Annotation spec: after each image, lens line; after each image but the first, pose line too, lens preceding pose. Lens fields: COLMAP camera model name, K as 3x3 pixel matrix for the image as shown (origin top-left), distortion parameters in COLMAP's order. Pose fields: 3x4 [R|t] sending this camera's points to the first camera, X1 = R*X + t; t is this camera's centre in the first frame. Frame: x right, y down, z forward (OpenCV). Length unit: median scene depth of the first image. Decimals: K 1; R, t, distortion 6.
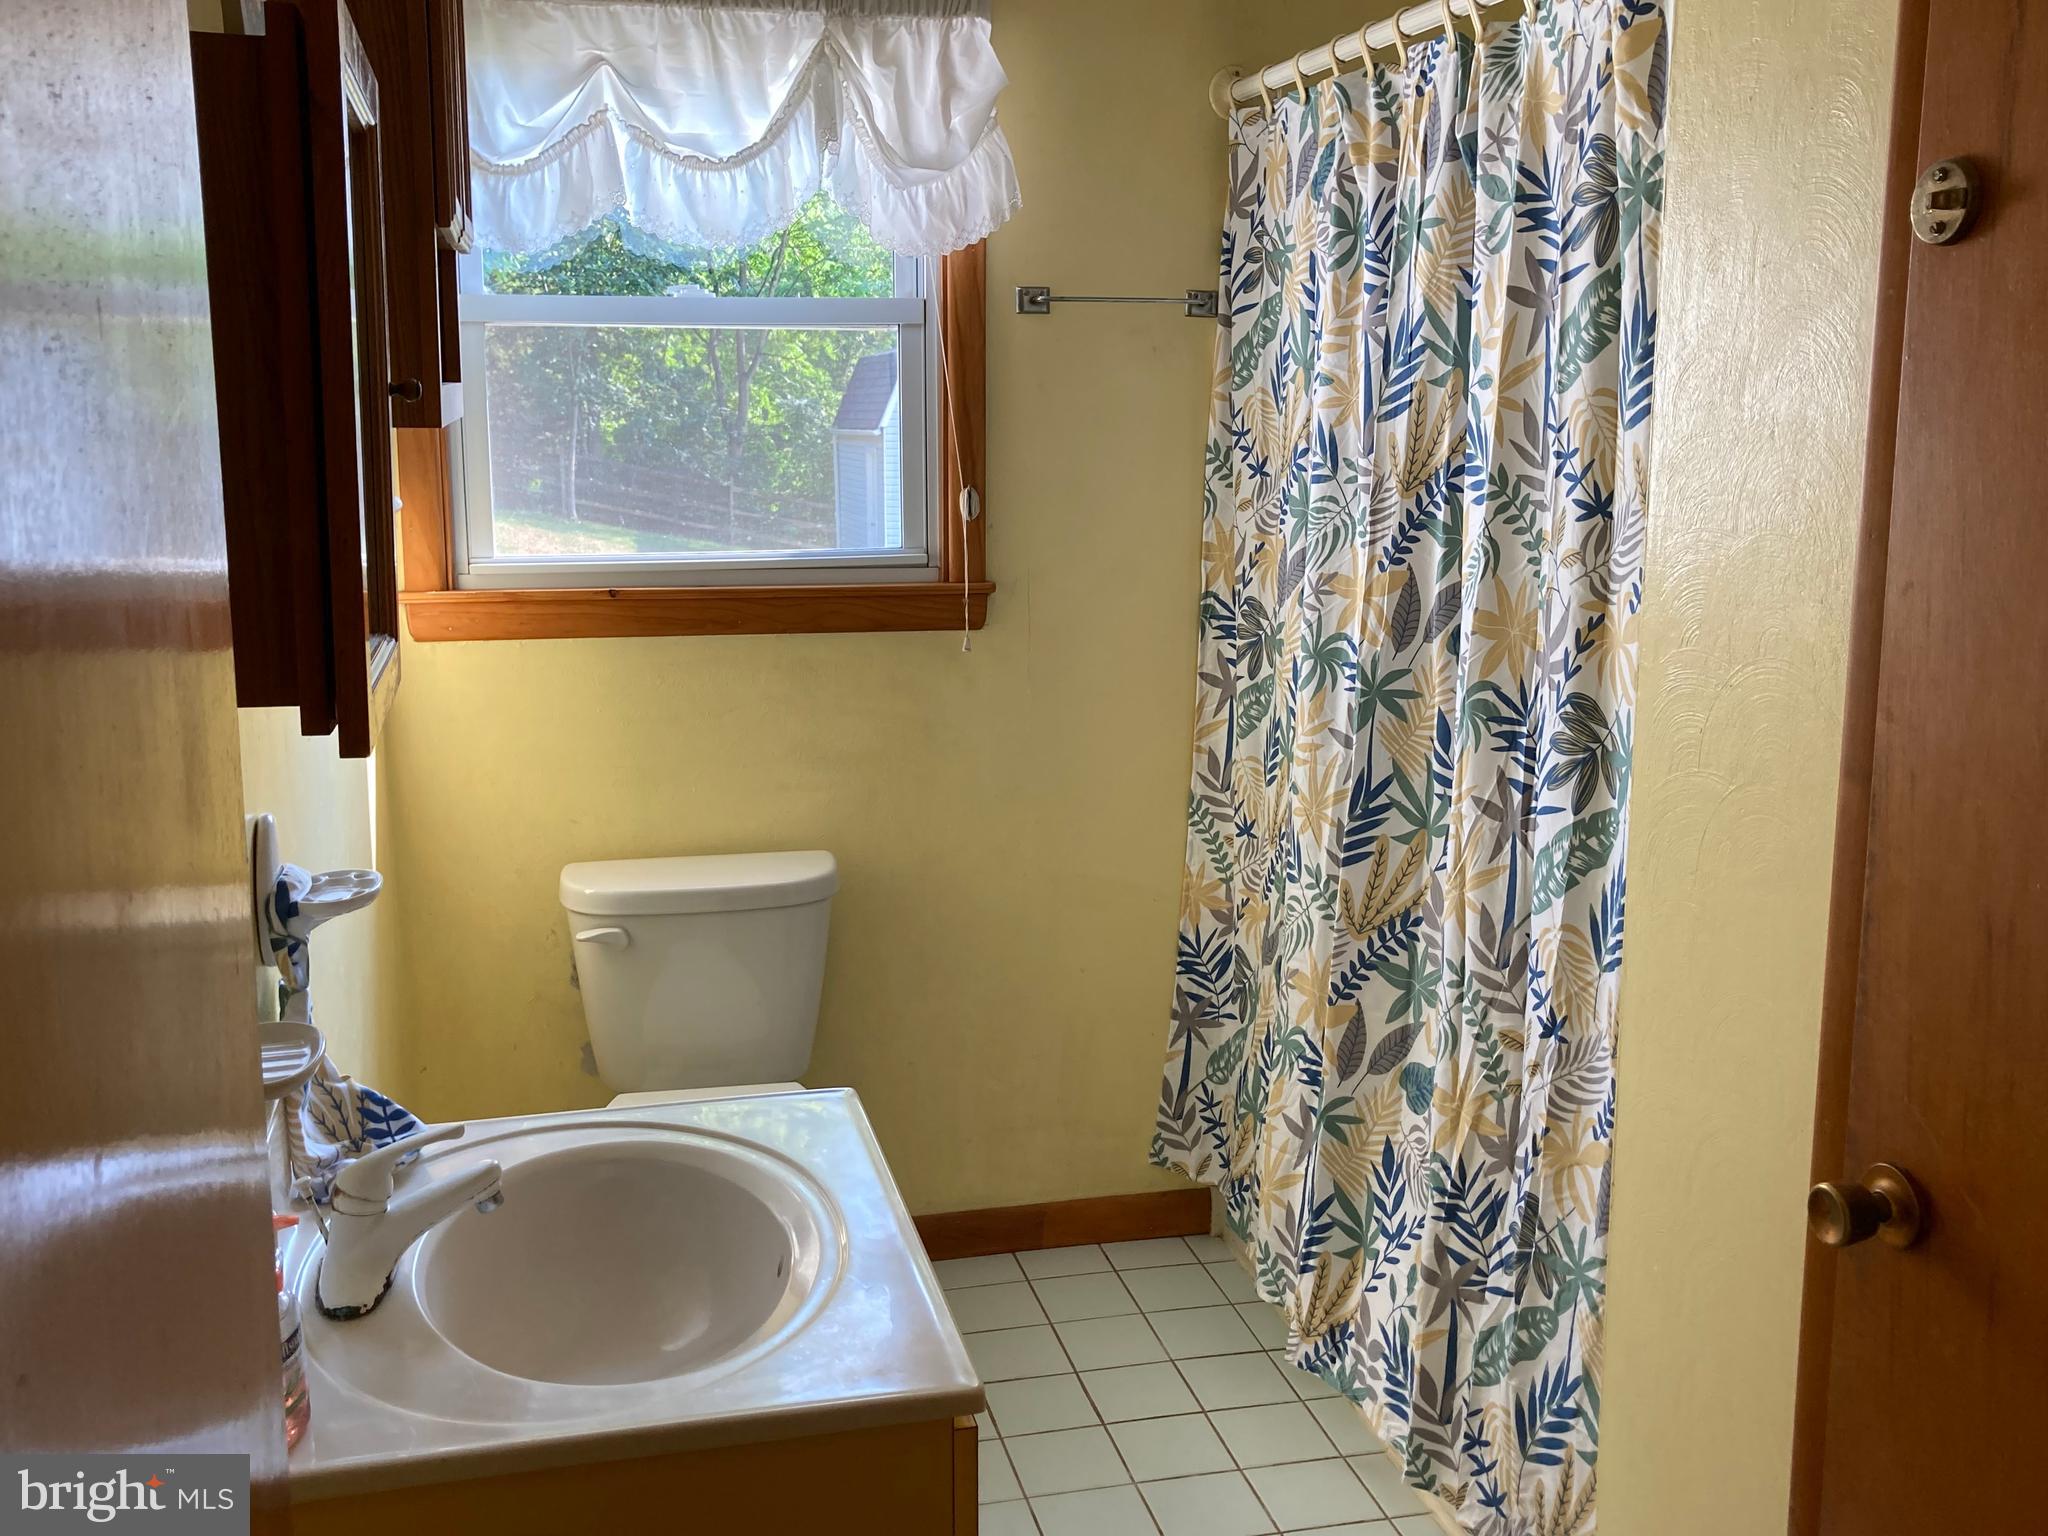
lens RADIAL K [[1926.2, 0, 1027.3], [0, 1926.2, 742.7], [0, 0, 1]] dist [0.185548, -0.589205]
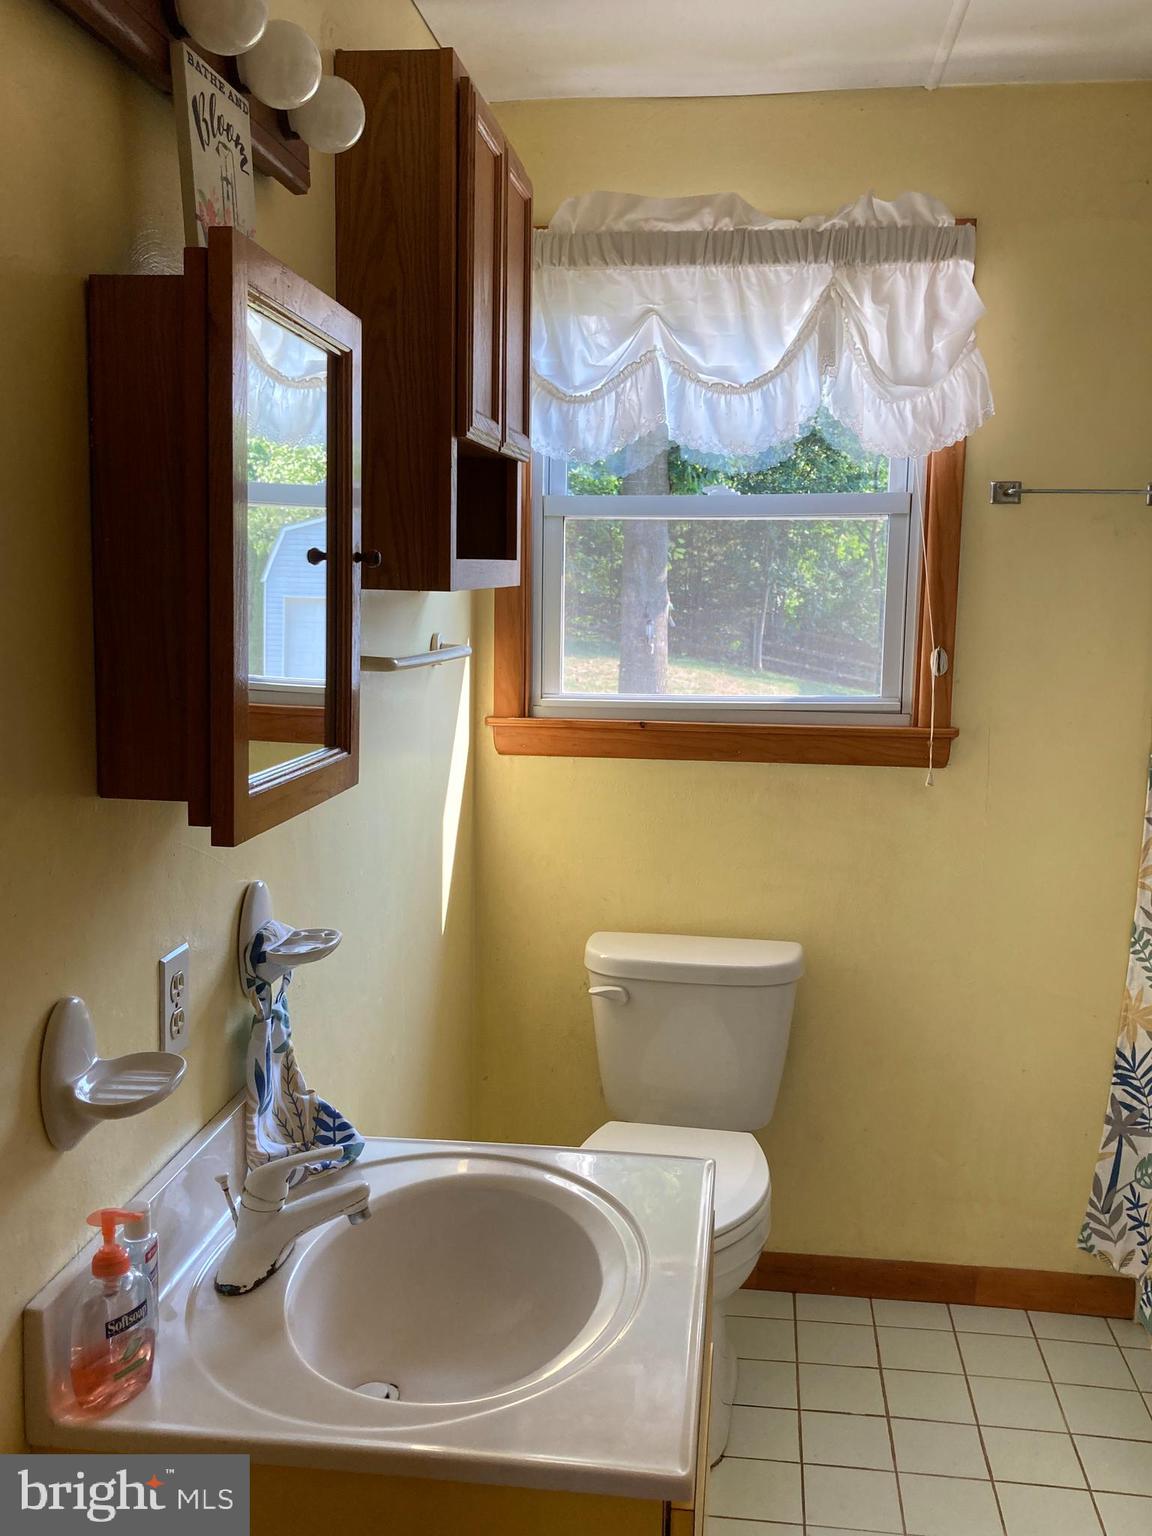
lens RADIAL K [[1448.1, 0, 576.0], [0, 1448.1, 768.0], [0, 0, 1]] dist [0.060441, -0.139632]
pose [[0.932823, 0.056828, -0.355824, 0.087794], [-0.074097, 0.996634, -0.035079, -0.012069], [0.352633, 0.059088, 0.933894, 0.100029]]
